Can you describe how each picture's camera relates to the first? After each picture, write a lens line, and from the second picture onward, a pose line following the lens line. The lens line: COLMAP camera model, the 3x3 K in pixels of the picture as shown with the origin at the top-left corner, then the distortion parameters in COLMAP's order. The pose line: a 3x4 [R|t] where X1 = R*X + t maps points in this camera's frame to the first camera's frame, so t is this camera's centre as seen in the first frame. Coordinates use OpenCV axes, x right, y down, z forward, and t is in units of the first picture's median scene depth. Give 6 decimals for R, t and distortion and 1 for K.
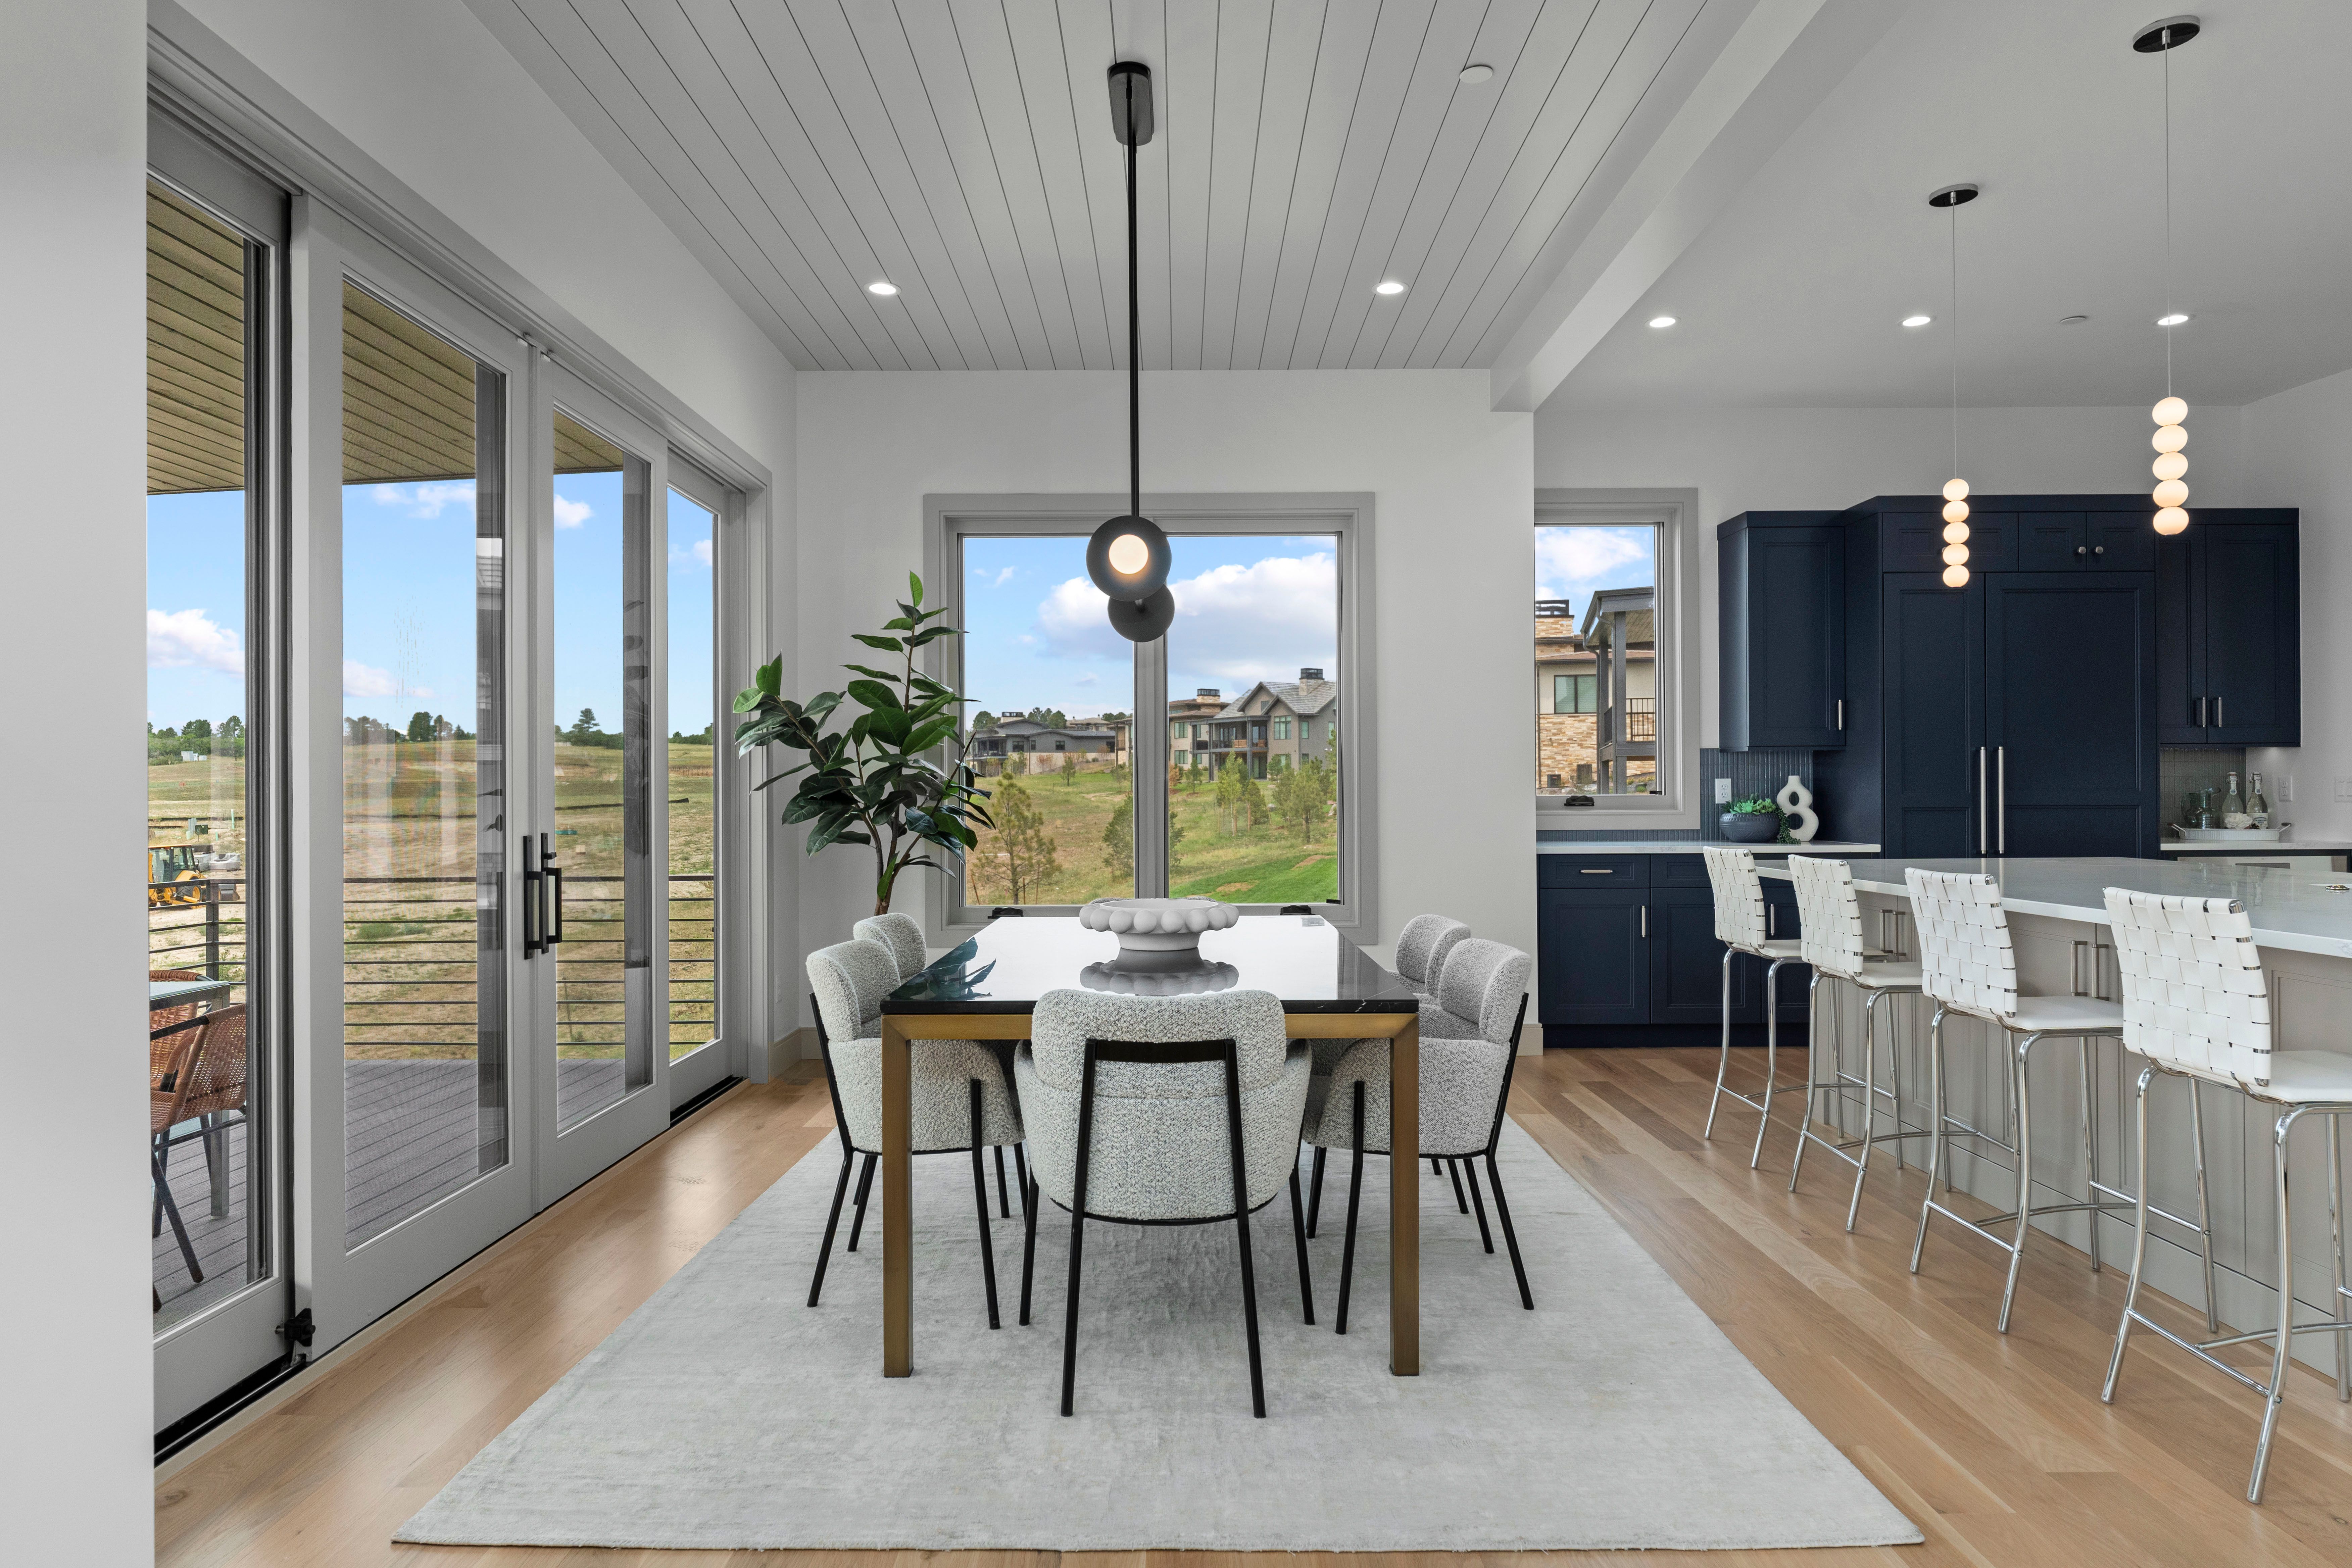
lens RADIAL K [[1341.5, 0, 1178.0], [0, 1341.5, 787.8], [0, 0, 1]] dist [-0.004806, 0.000226]
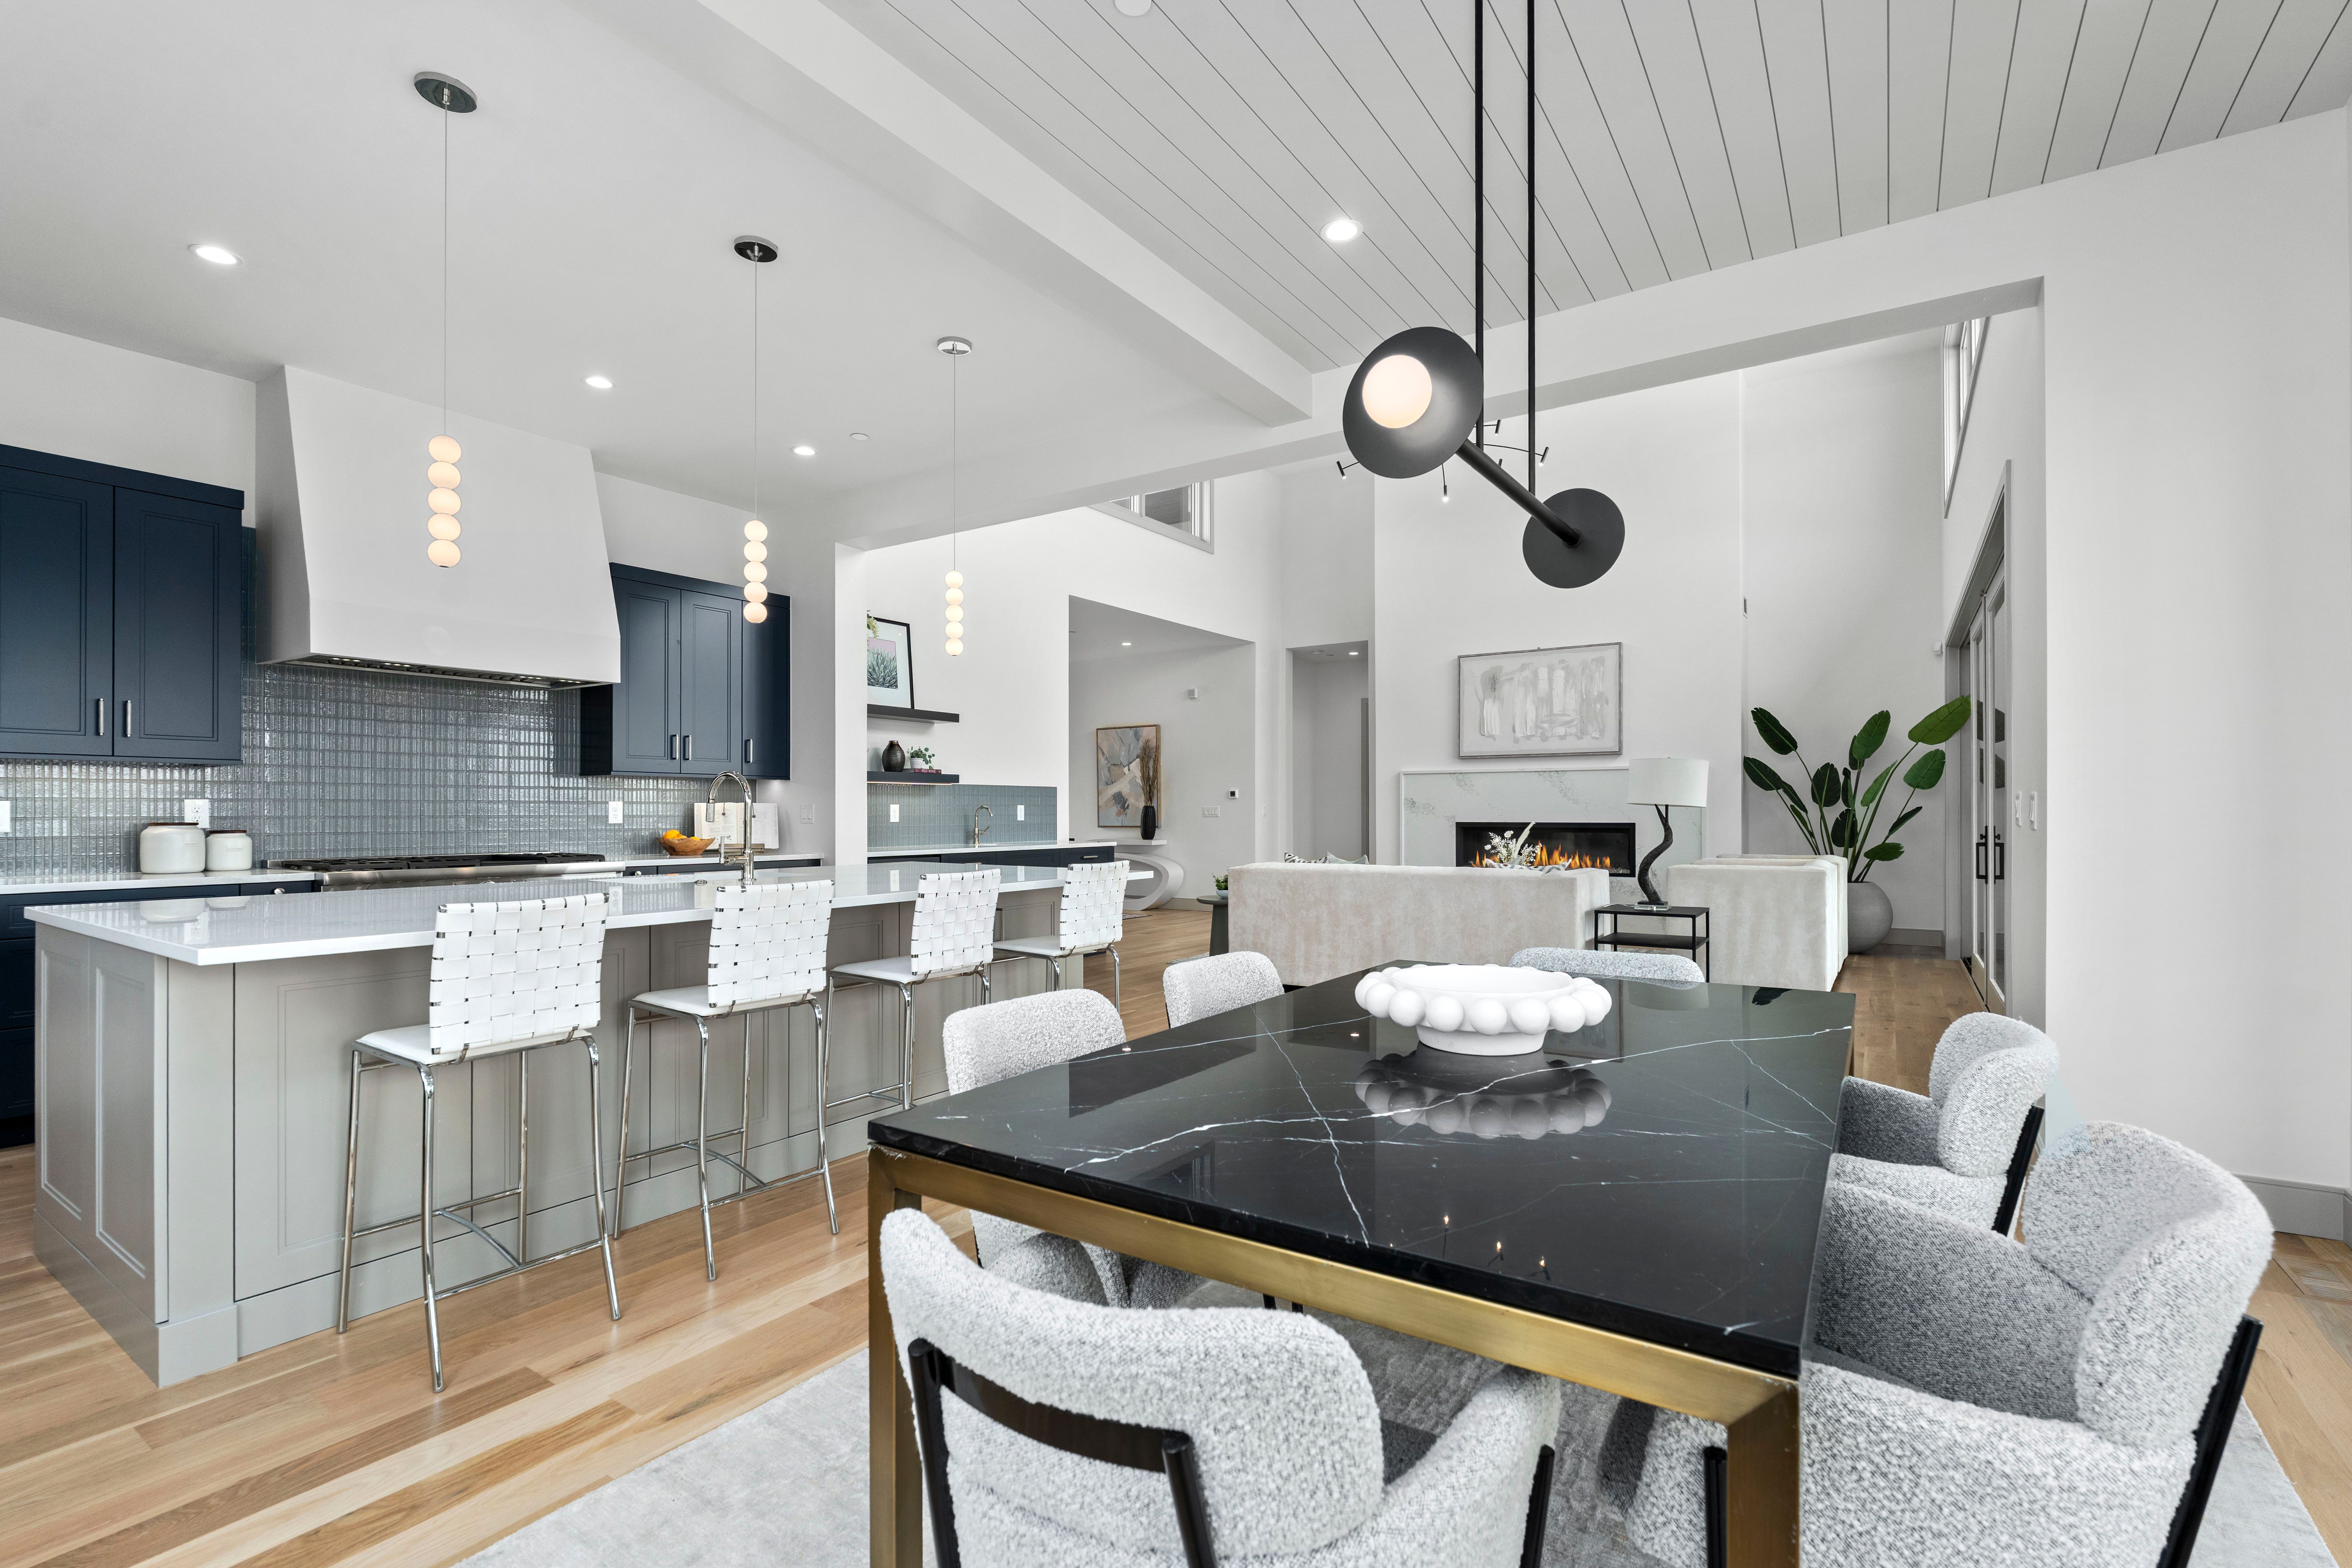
lens RADIAL K [[1057.9, 0, 1177.1], [0, 1057.9, 810.1], [0, 0, 1]] dist [-0.006707, 0.000556]
pose [[-0.830071, 0.009955, 0.557569, -0.155468], [0.004142, 0.999923, -0.011685, 0.010392], [-0.557642, -0.007390, -0.830049, 1.270401]]
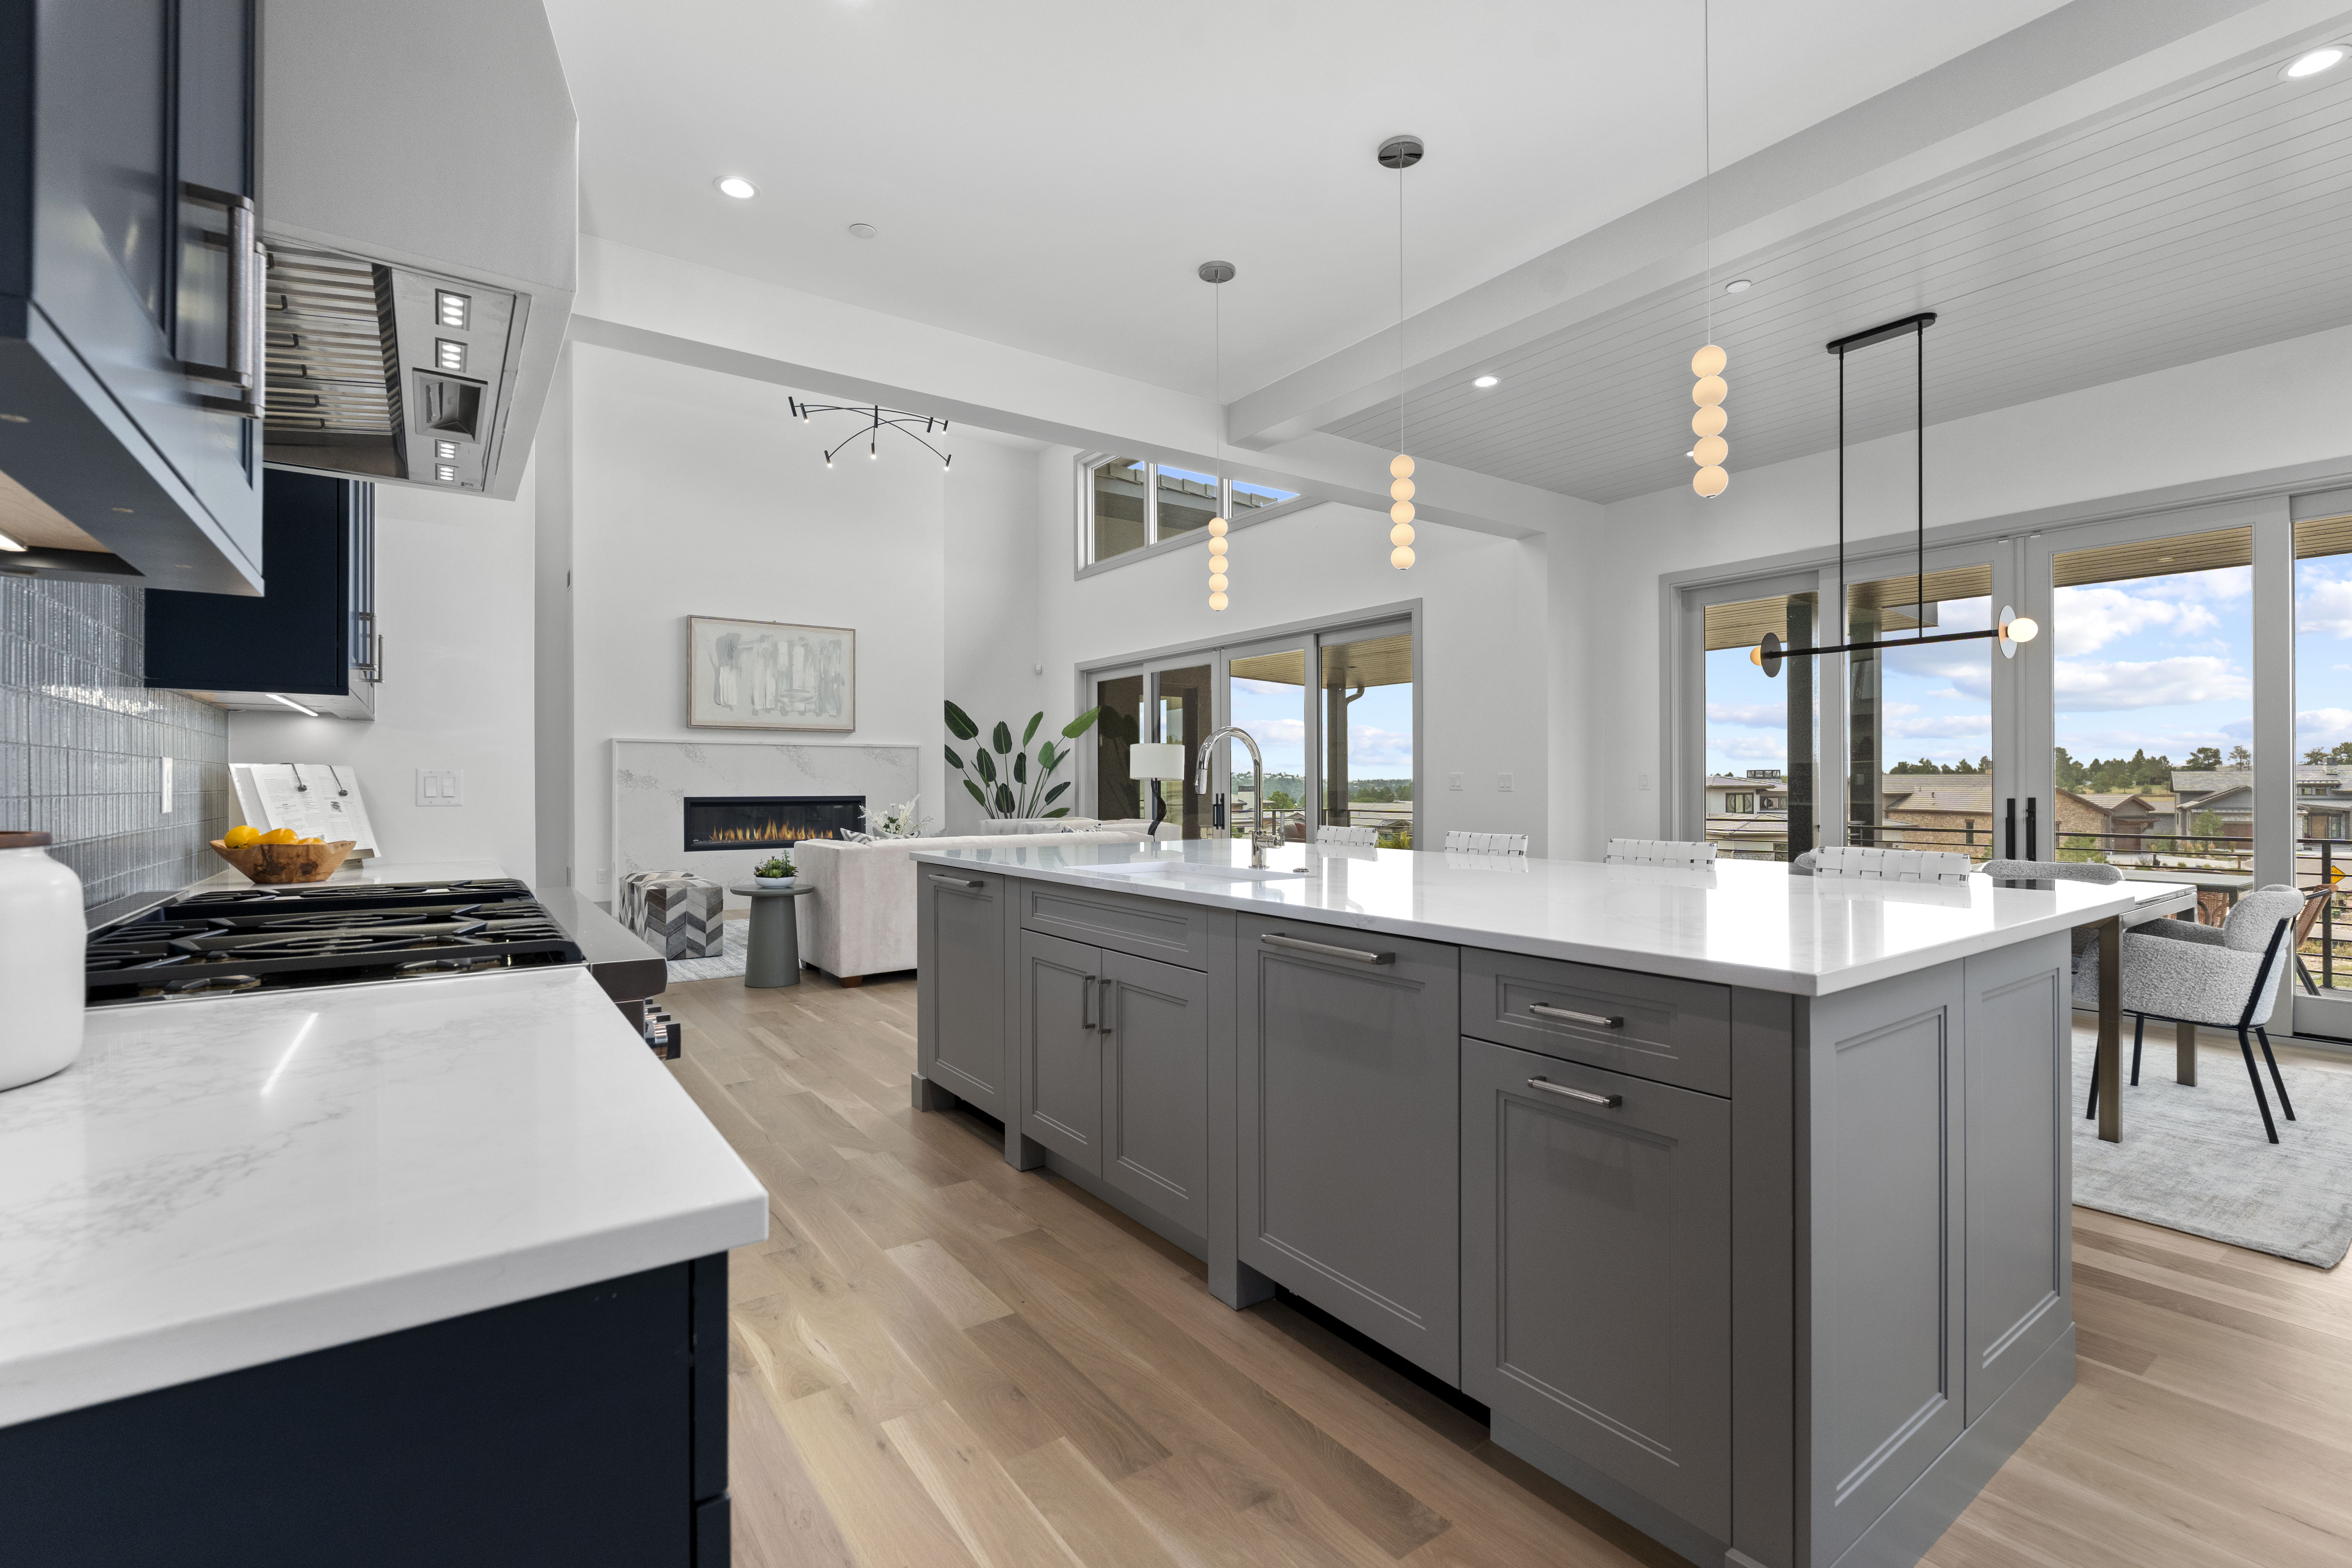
lens RADIAL K [[1046.2, 0, 1176.4], [0, 1046.2, 791.2], [0, 0, 1]] dist [-0.008588, 0.001333]
pose [[-0.810700, 0.012602, -0.585326, 1.134810], [0.012405, 0.999914, 0.004347, 0.003125], [0.585331, -0.003737, -0.810786, 1.268574]]
